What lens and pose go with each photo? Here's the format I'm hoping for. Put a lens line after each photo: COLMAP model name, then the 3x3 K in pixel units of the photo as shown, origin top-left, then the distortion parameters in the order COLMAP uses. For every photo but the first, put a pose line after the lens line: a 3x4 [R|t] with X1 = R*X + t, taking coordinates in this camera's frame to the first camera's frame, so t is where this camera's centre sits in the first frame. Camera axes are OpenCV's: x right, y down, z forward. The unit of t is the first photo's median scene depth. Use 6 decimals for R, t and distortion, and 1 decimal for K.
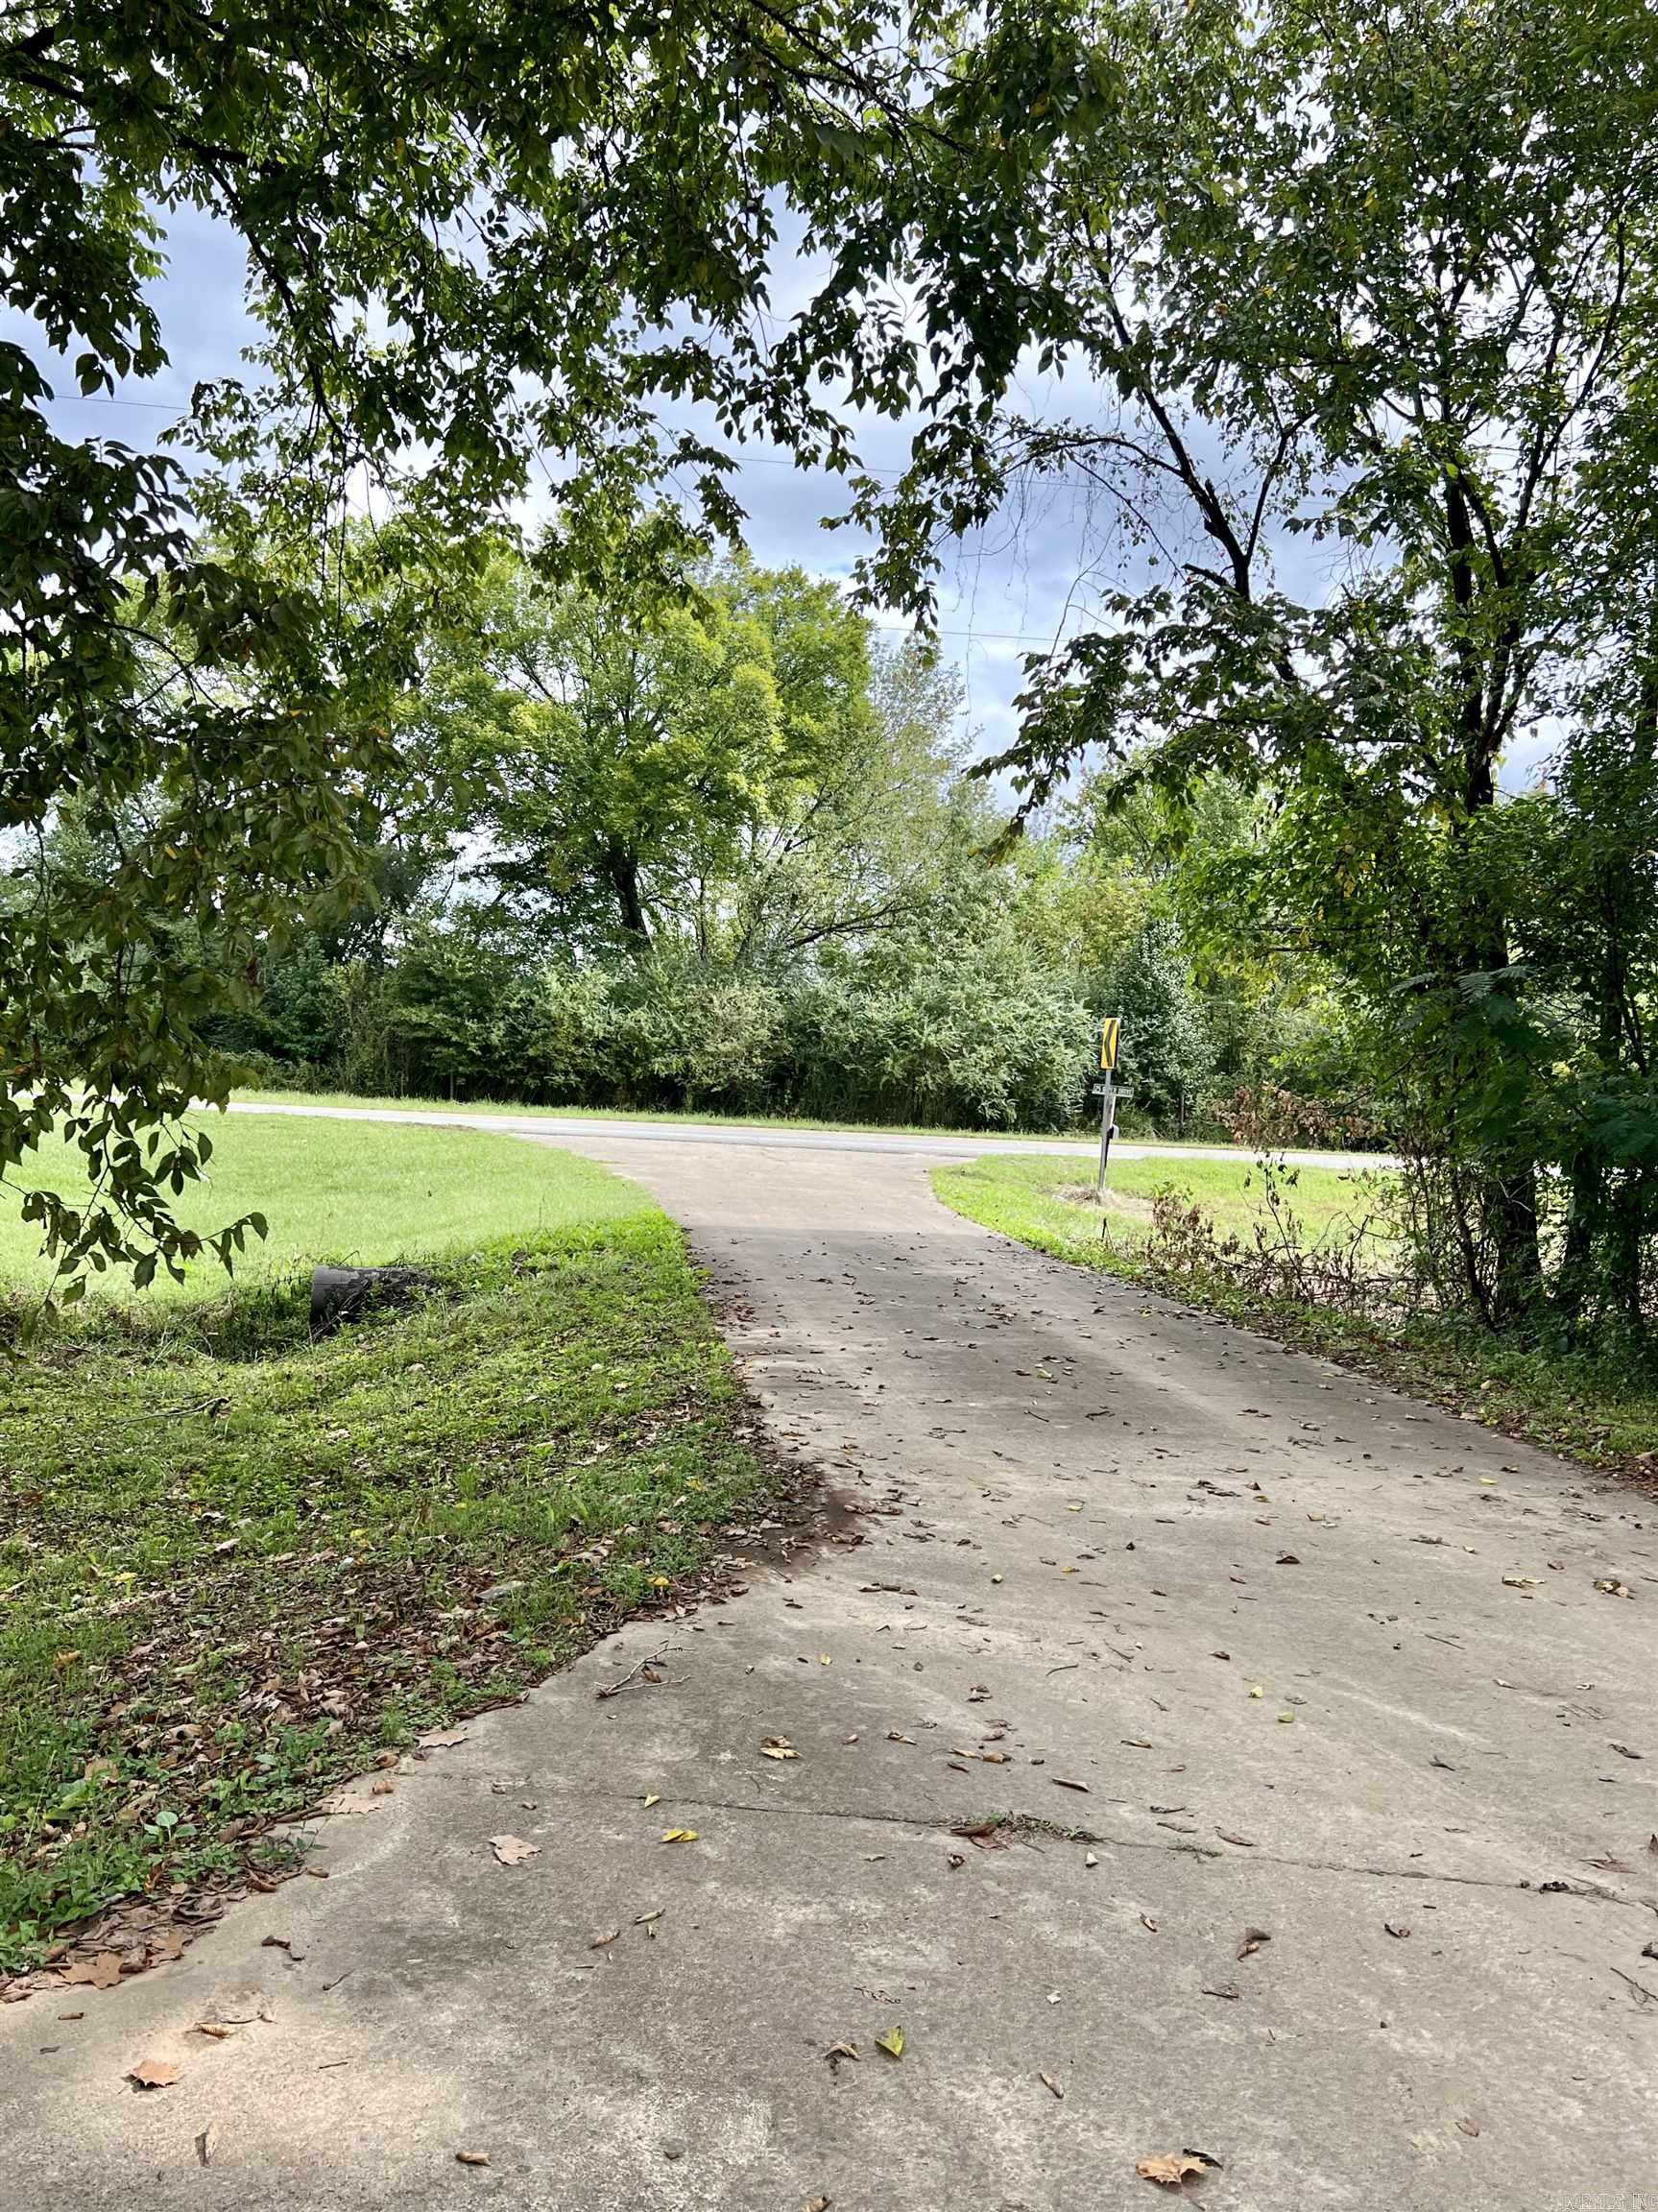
lens RADIAL K [[1665.9, 0, 829.0], [0, 1665.9, 1106.0], [0, 0, 1]] dist [0.049737, -0.056399]
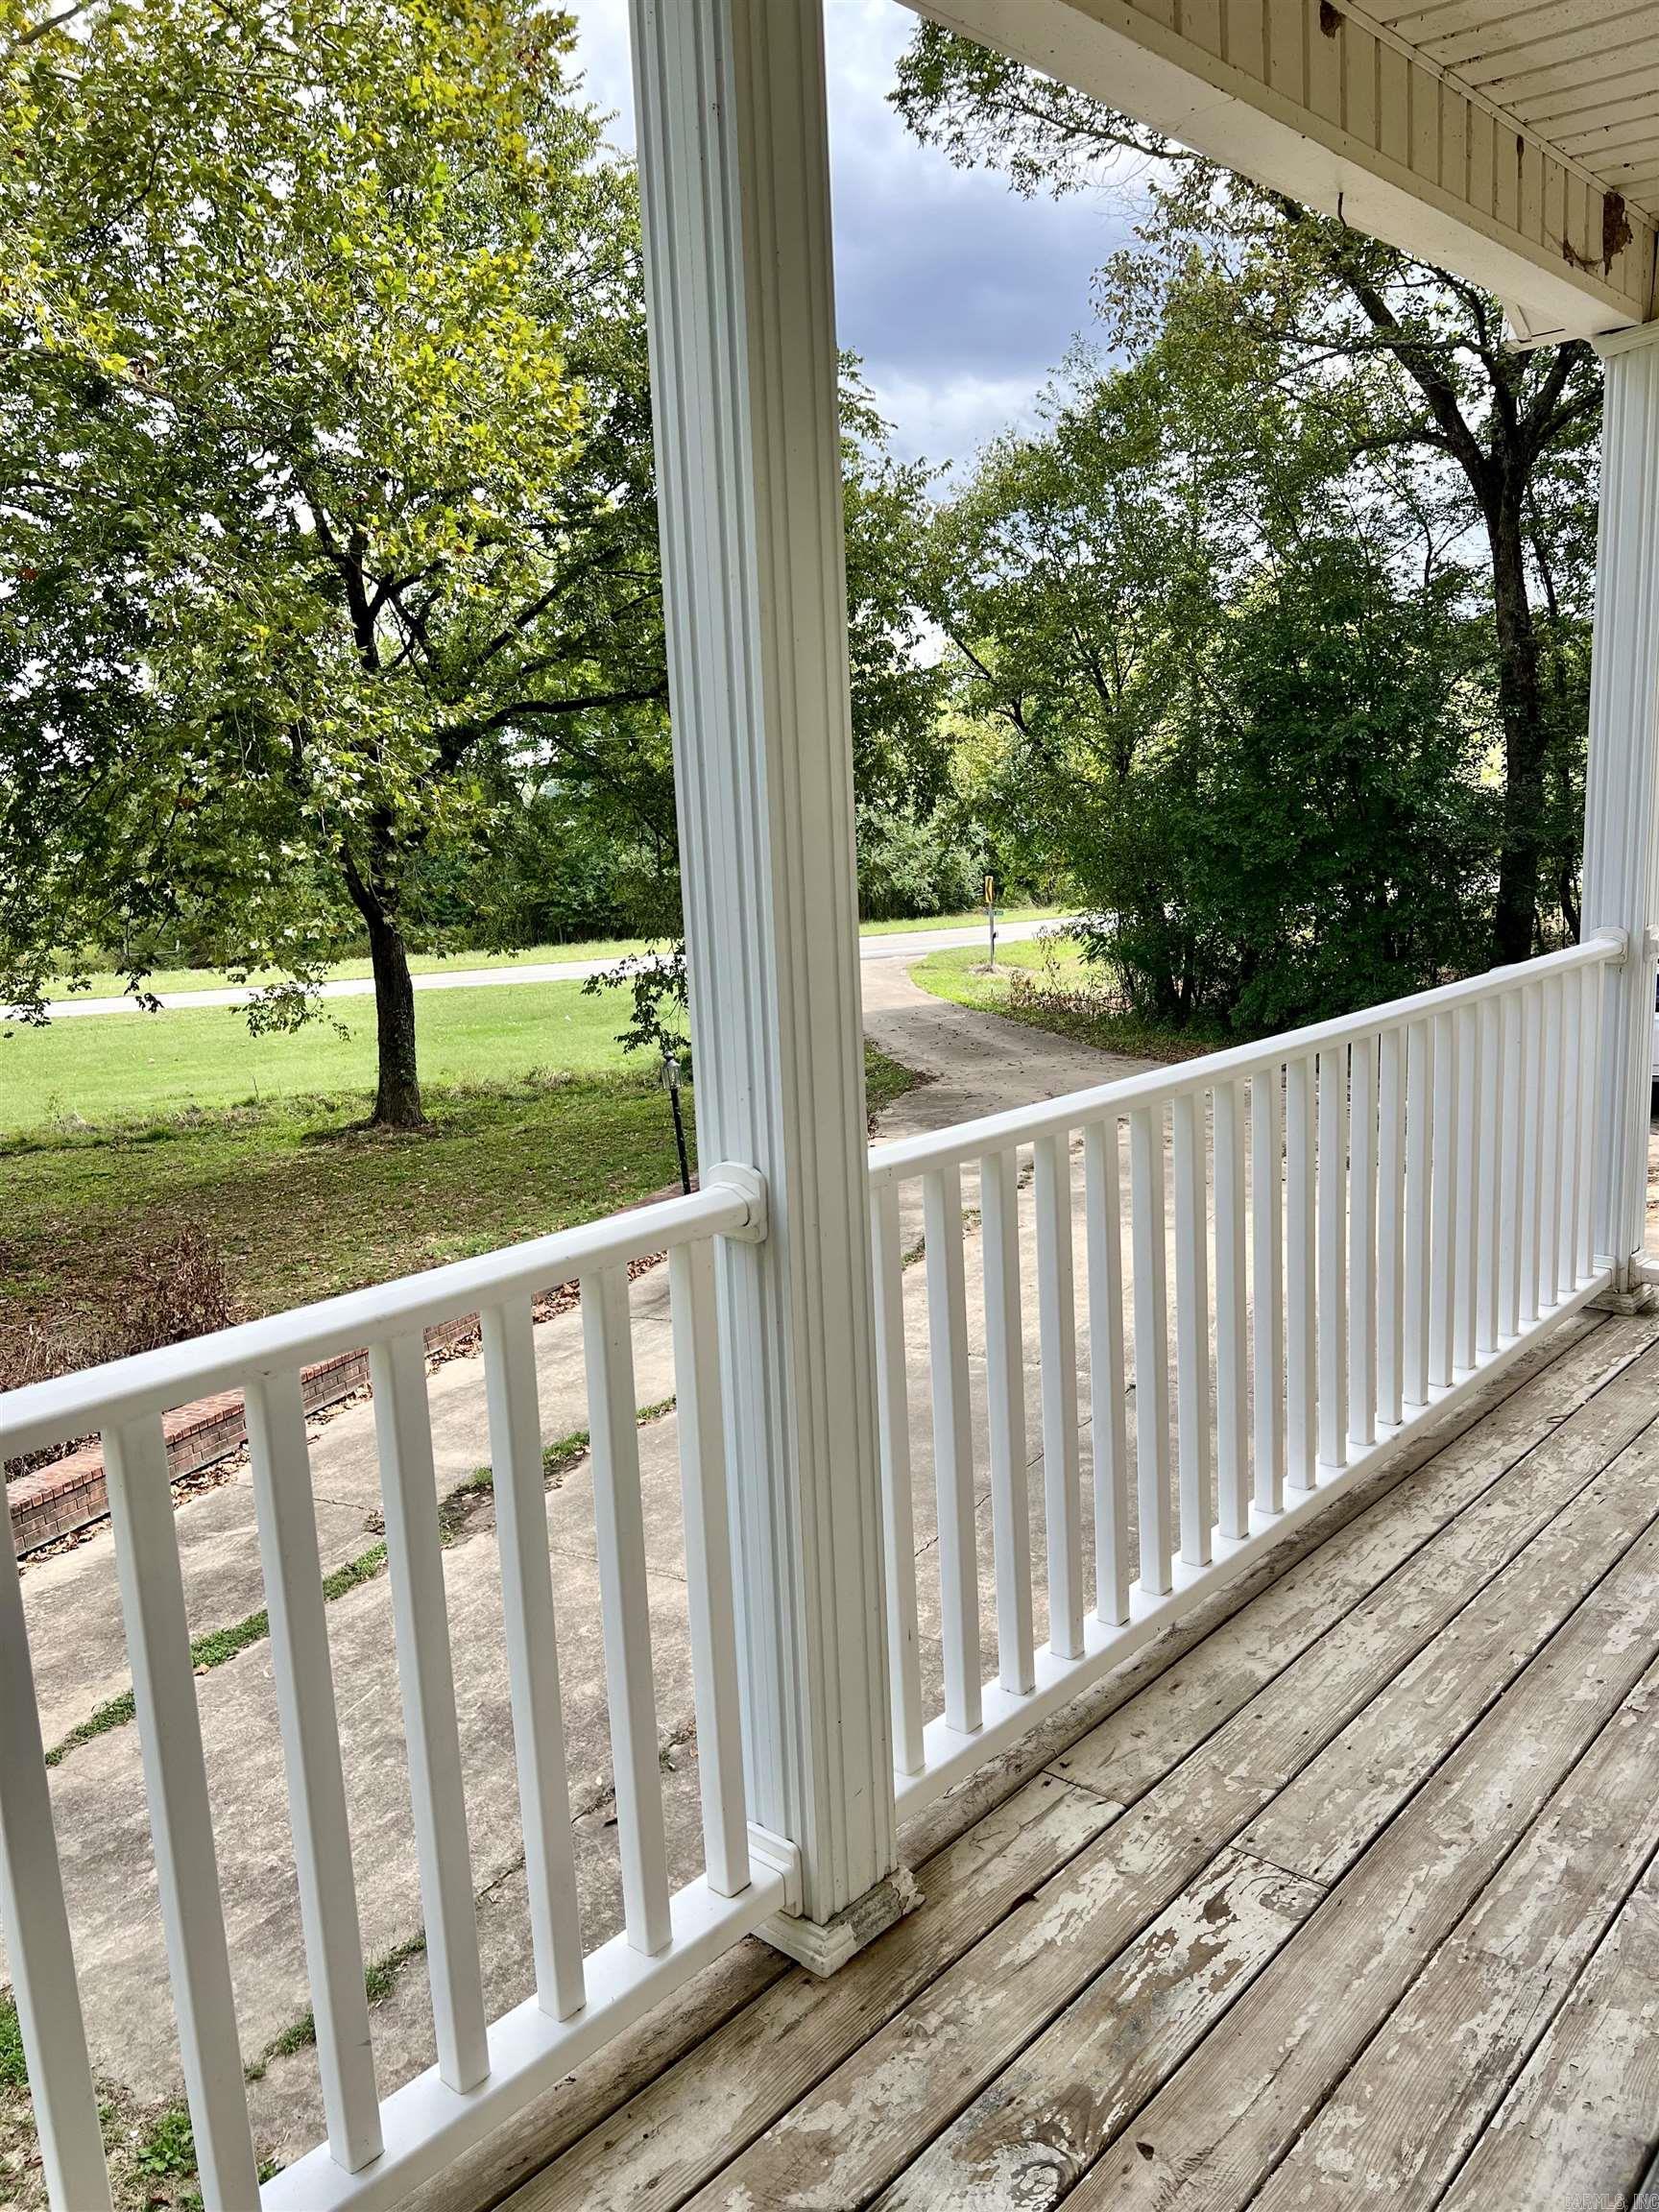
lens RADIAL K [[1673.0, 0, 827.0], [0, 1673.0, 1101.8], [0, 0, 1]] dist [0.061065, -0.054977]
pose [[0.990465, -0.133341, 0.034634, -0.065362], [0.126529, 0.979909, 0.154170, -0.065615], [-0.054495, -0.148318, 0.987437, -0.523897]]
